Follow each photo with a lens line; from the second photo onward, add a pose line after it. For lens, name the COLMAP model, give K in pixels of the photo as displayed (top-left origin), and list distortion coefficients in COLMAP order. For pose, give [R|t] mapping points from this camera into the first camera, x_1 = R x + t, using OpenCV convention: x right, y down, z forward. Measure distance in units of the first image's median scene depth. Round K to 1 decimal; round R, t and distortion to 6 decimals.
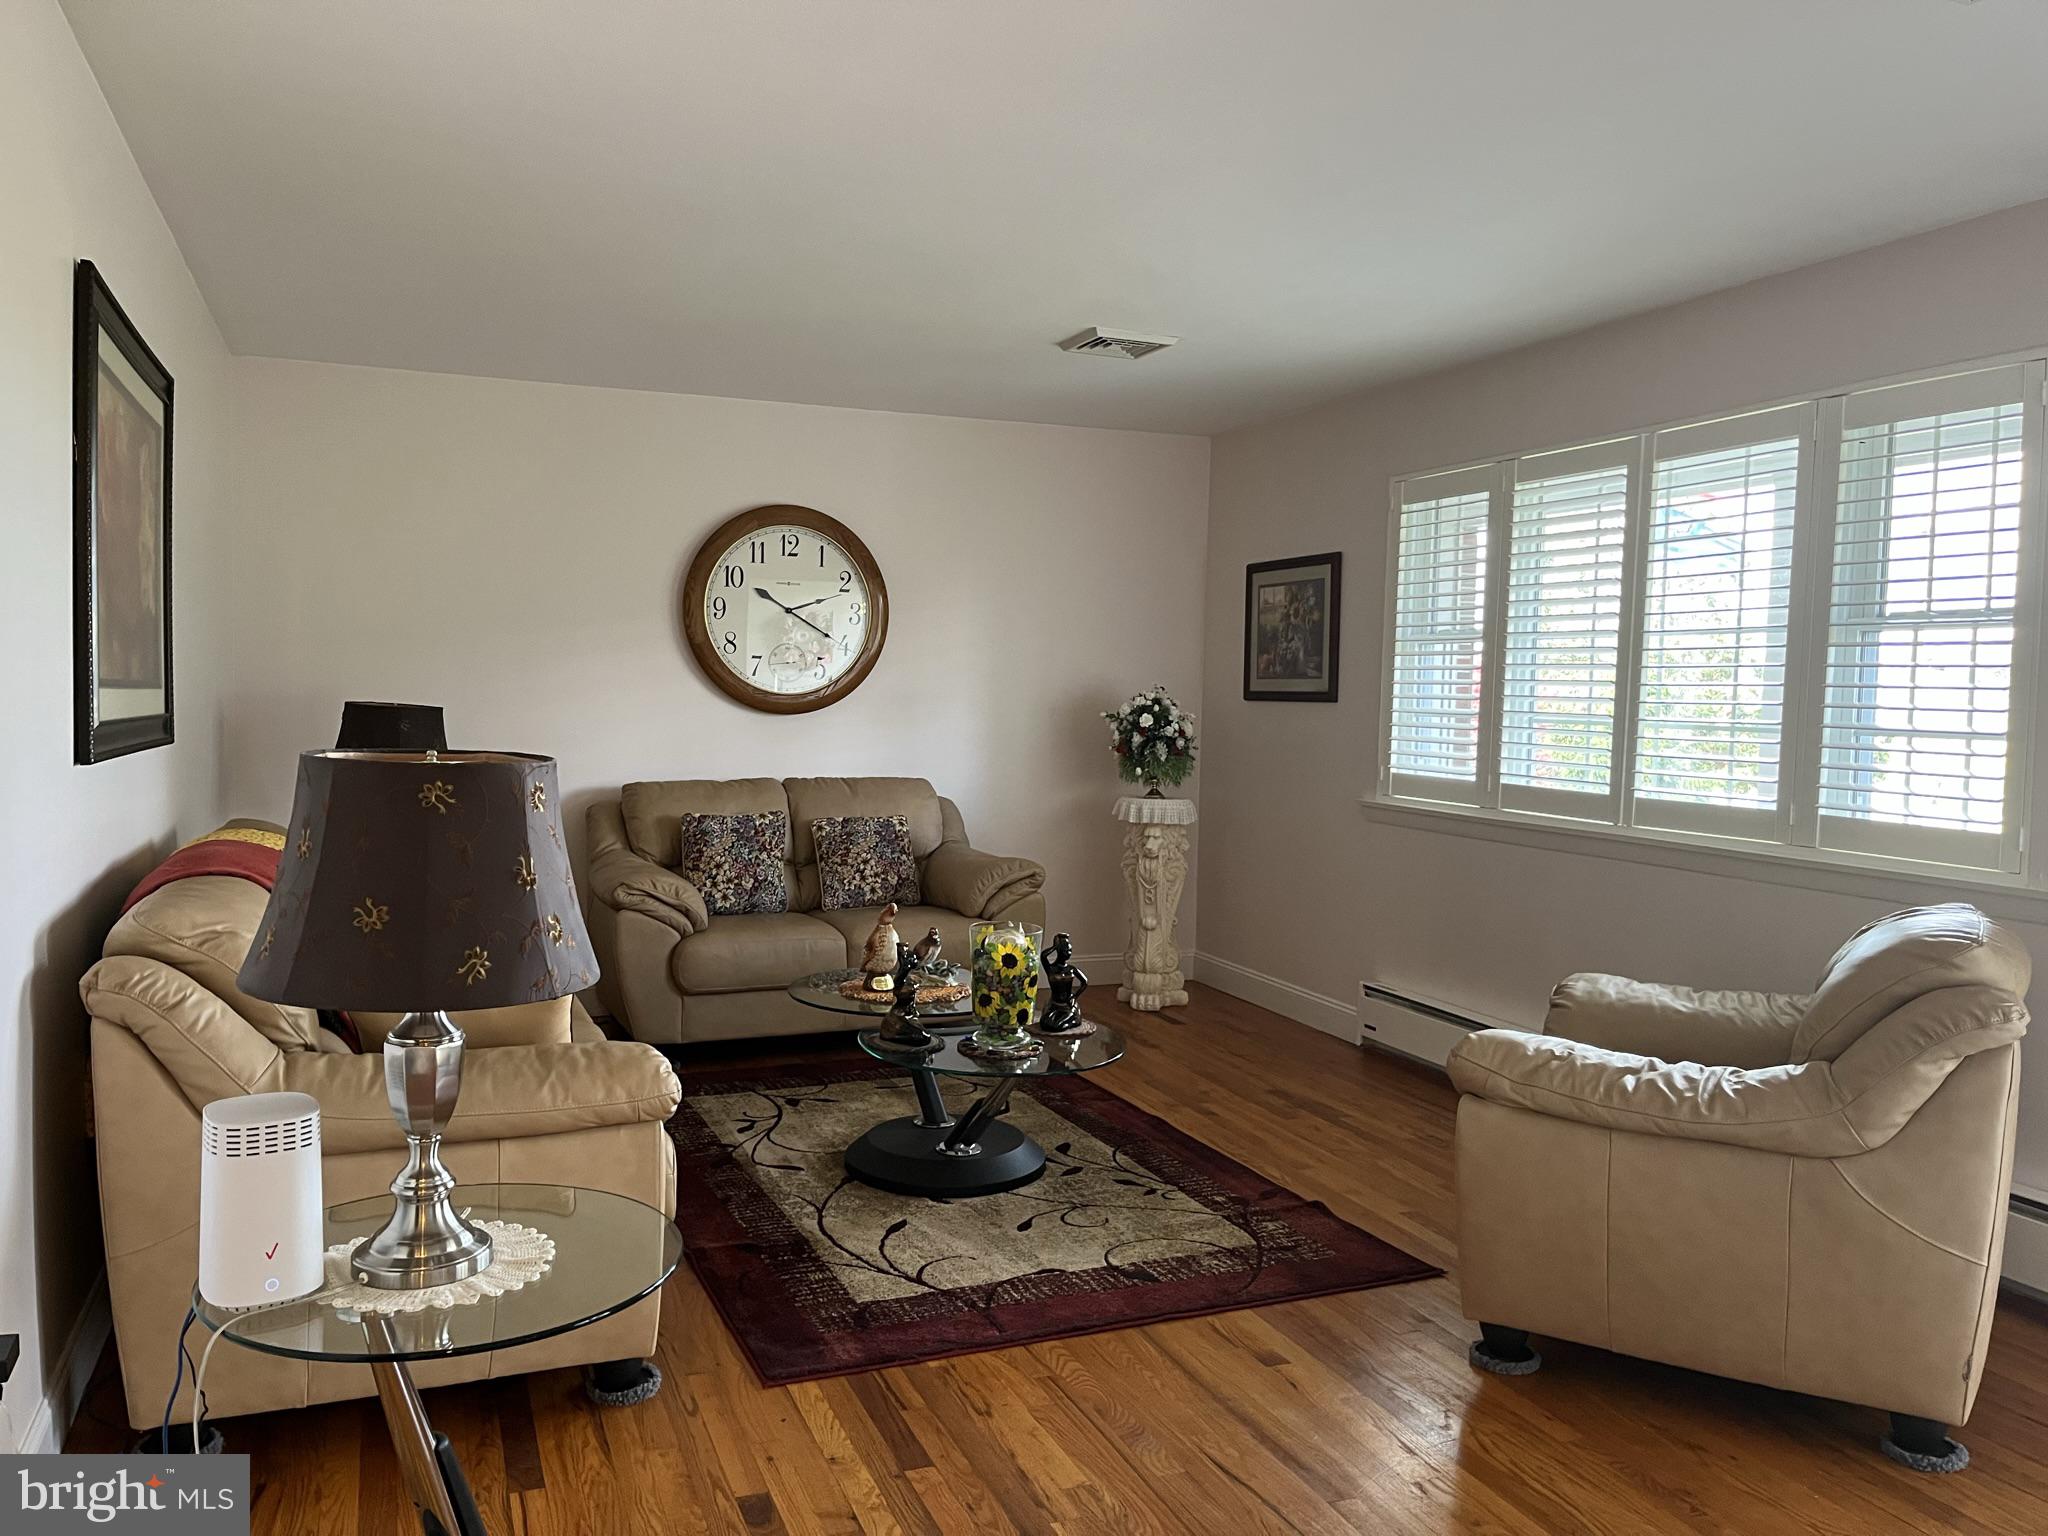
lens RADIAL K [[1541.5, 0, 1016.1], [0, 1541.5, 763.2], [0, 0, 1]] dist [0.024433, -0.010378]
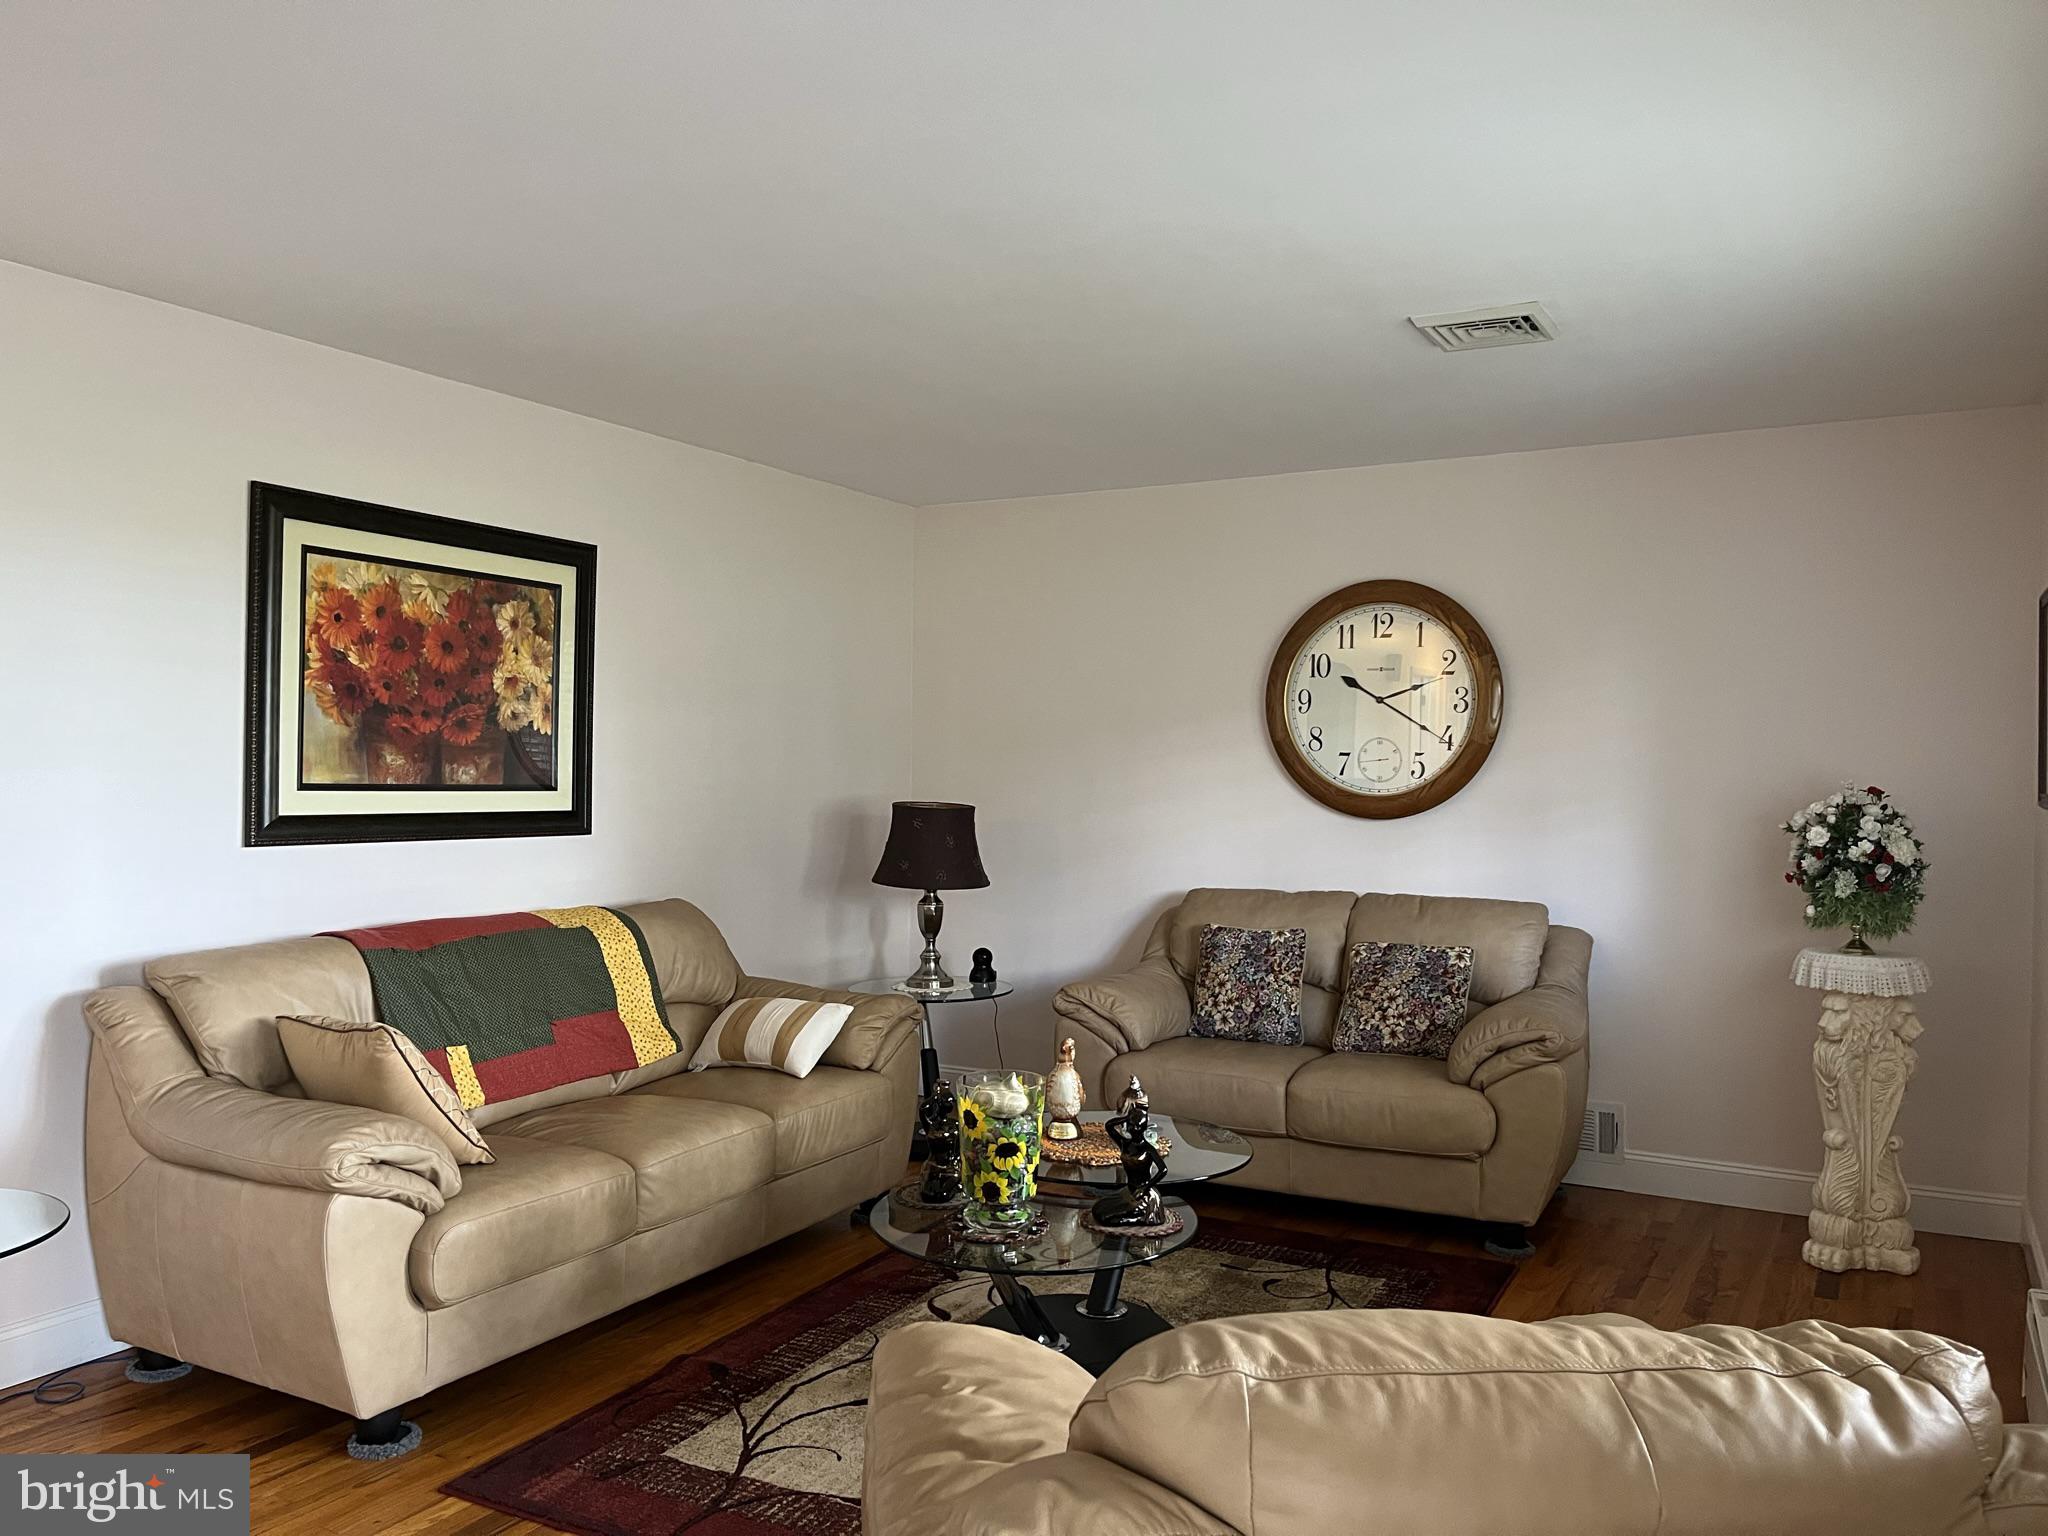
lens RADIAL K [[1541.5, 0, 1019.2], [0, 1541.5, 770.0], [0, 0, 1]] dist [0.024433, -0.010378]
pose [[0.624601, -0.010057, -0.780879, 0.424403], [-0.036668, 0.998437, -0.042188, -0.016266], [0.780083, 0.054984, 0.623256, 0.315795]]
